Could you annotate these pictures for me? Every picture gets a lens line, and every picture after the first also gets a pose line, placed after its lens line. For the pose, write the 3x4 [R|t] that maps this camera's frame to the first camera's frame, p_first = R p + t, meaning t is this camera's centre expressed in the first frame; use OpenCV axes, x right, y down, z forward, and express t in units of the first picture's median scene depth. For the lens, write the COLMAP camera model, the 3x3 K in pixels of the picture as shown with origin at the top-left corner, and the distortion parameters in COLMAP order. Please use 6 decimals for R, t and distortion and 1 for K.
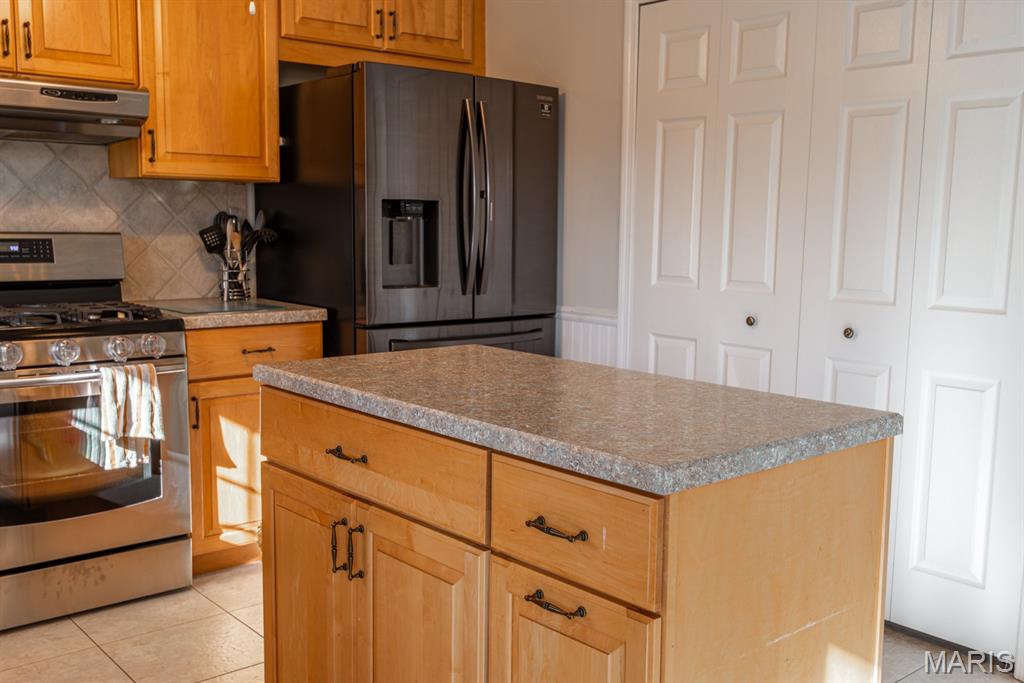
lens RADIAL K [[991.9, 0, 506.7], [0, 991.9, 346.4], [0, 0, 1]] dist [0.013996, 0.015476]
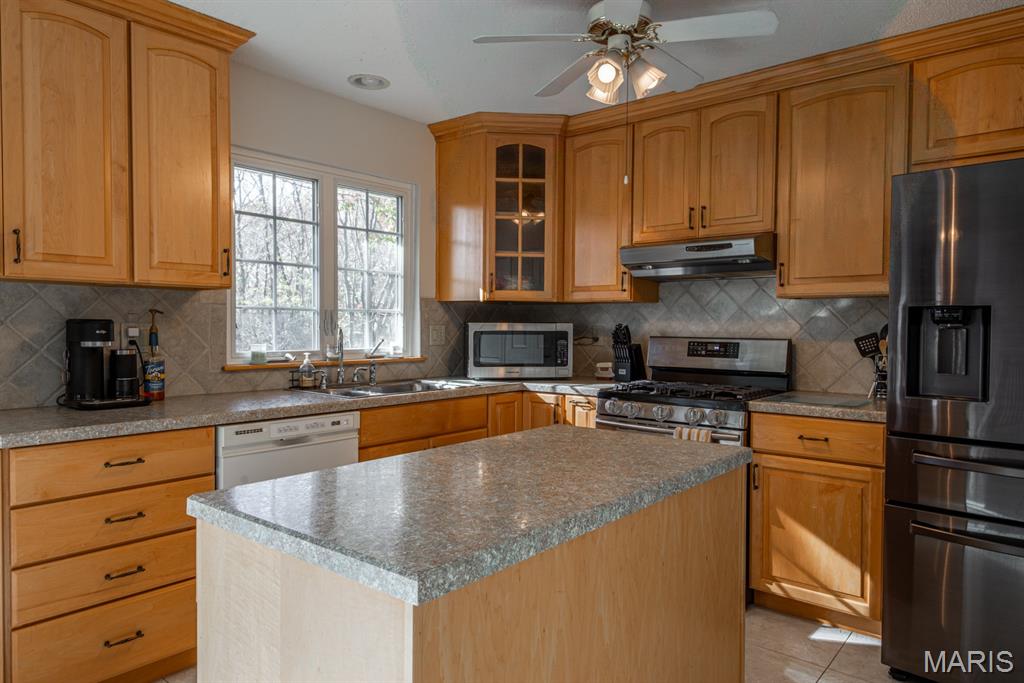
lens RADIAL K [[657.6, 0, 512.0], [0, 657.6, 341.5], [0, 0, 1]] dist [0.039710, -0.031180]
pose [[0.168306, 0.011131, -0.985672, 0.454023], [-0.128401, 0.991664, -0.010726, -0.054698], [0.977336, 0.128367, 0.168332, 0.496000]]
